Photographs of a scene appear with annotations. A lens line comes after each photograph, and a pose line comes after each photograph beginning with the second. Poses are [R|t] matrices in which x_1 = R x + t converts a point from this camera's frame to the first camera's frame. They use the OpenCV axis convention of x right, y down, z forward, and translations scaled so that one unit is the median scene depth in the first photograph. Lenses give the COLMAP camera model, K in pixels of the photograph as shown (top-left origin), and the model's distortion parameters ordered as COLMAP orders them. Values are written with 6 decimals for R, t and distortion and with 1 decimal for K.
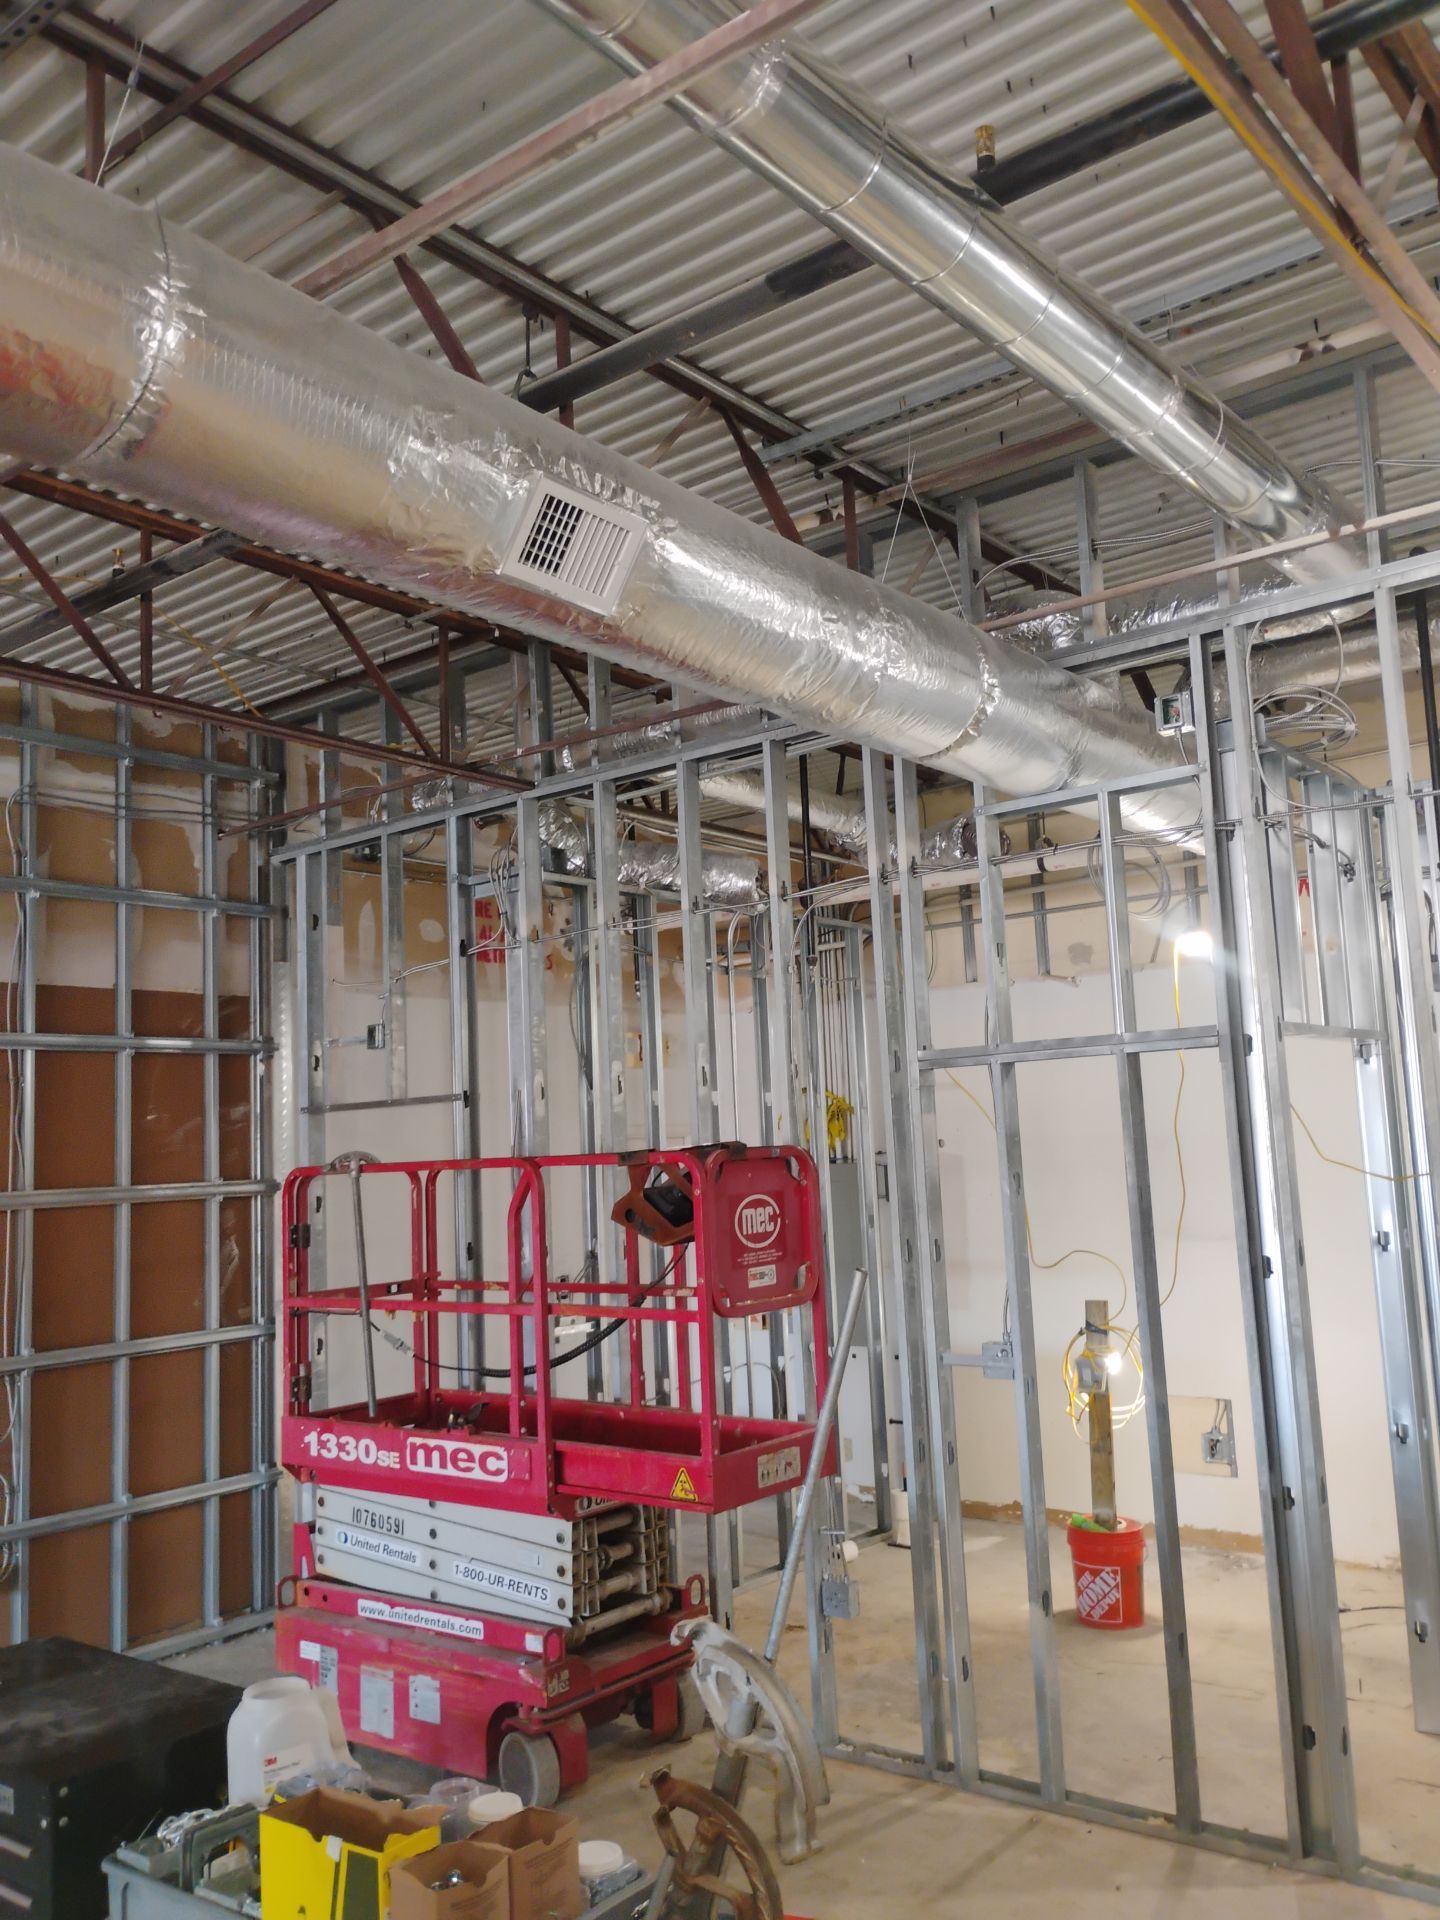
lens RADIAL K [[1567.7, 0, 724.7], [0, 1567.7, 969.1], [0, 0, 1]] dist [0.030726, -0.017527]
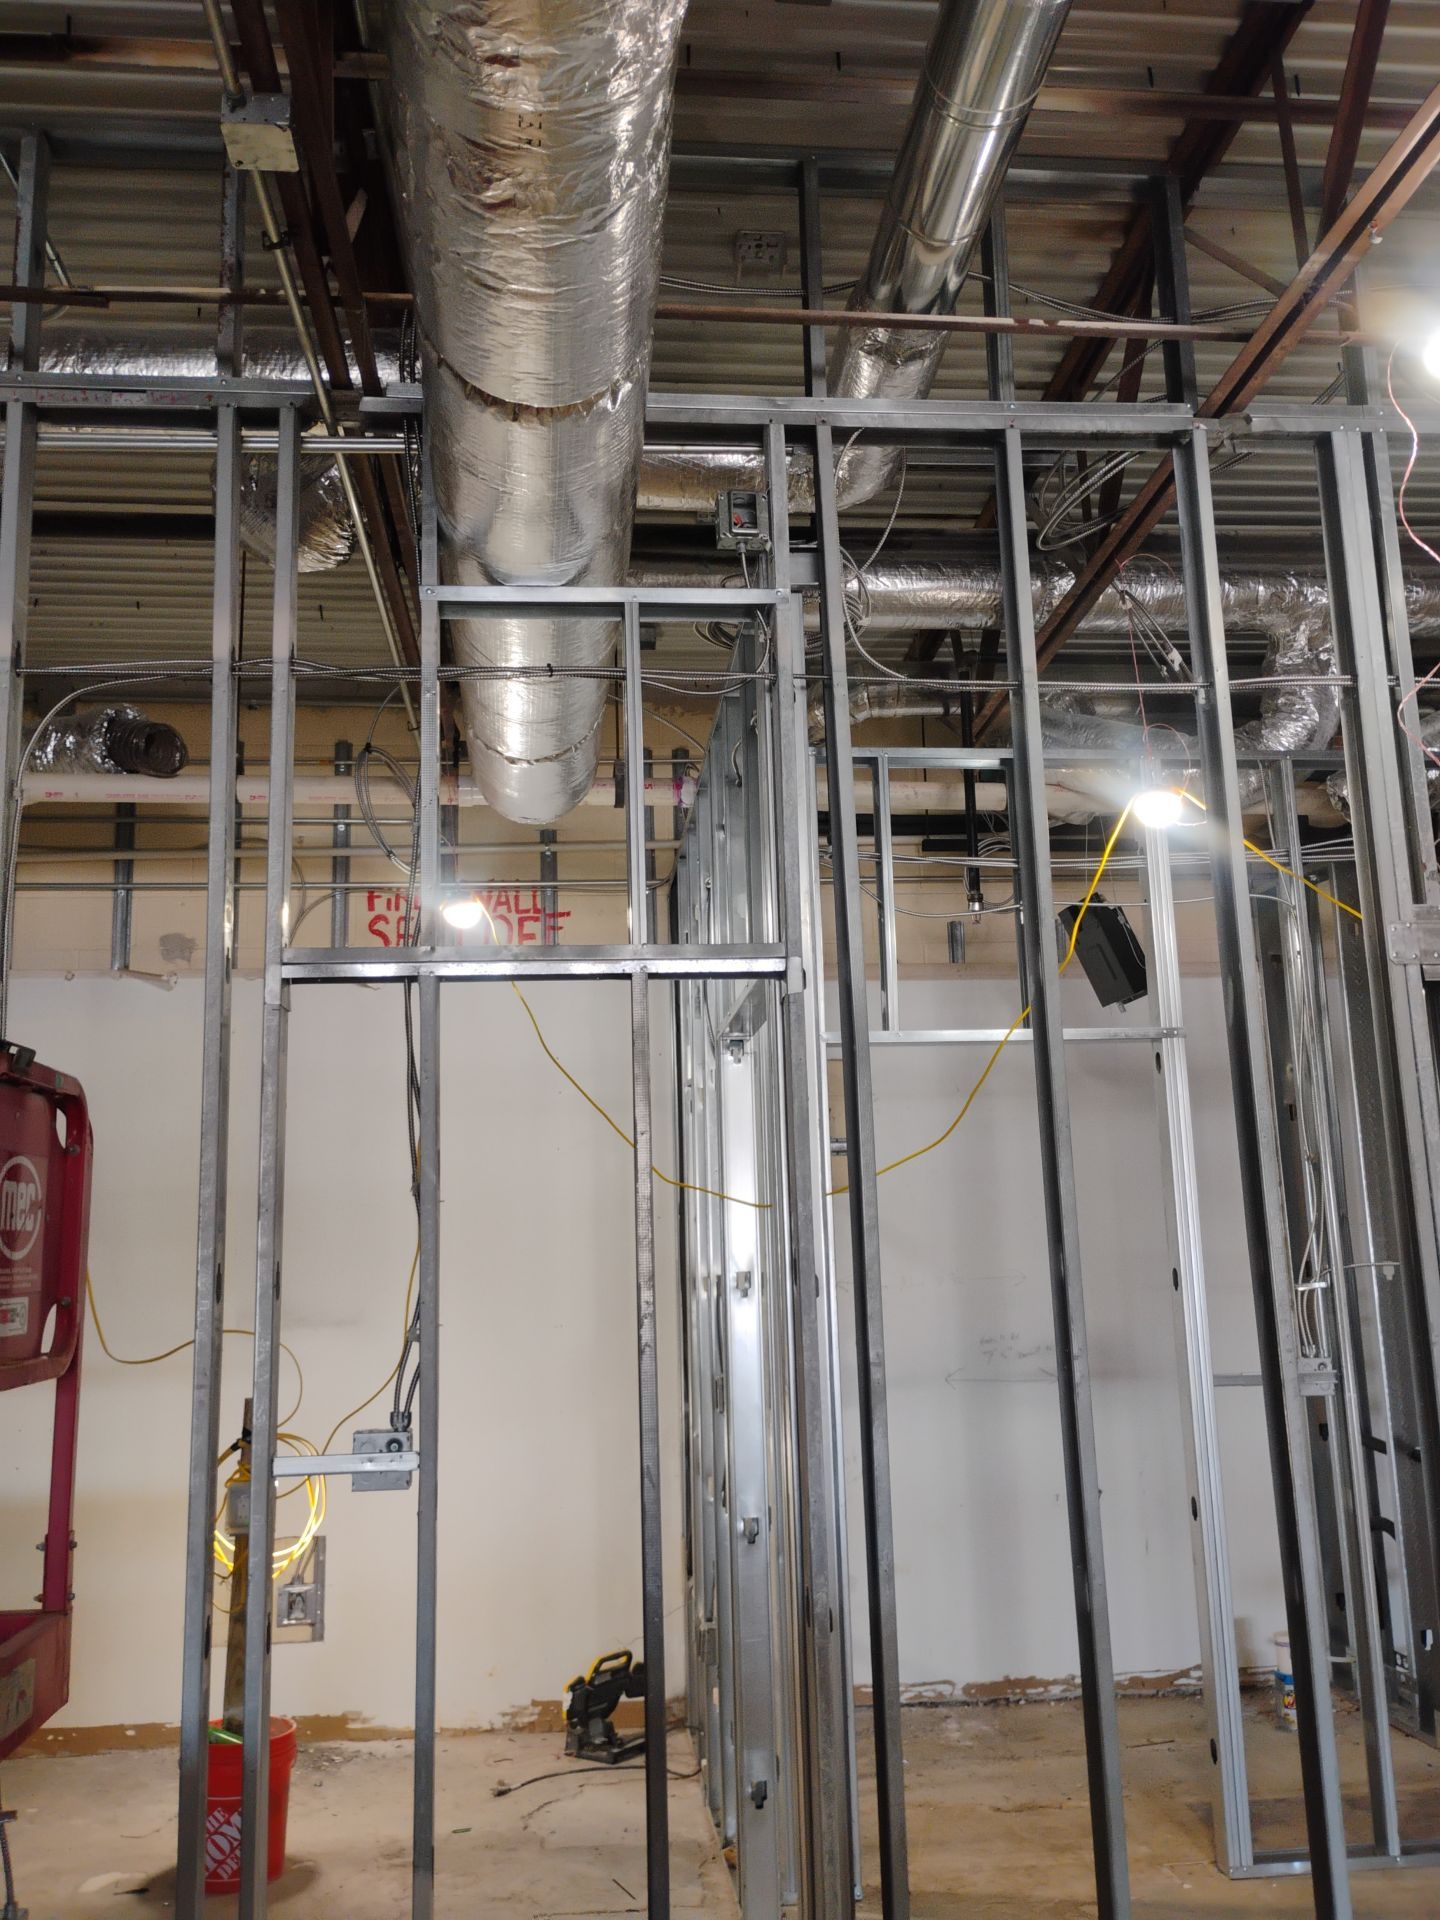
lens RADIAL K [[1567.7, 0, 720.6], [0, 1567.7, 963.7], [0, 0, 1]] dist [0.030726, -0.017527]
pose [[0.716143, 0.153730, 0.680813, -0.108090], [-0.084411, 0.987358, -0.134157, 0.084060], [-0.692830, 0.038607, 0.720066, 0.300724]]
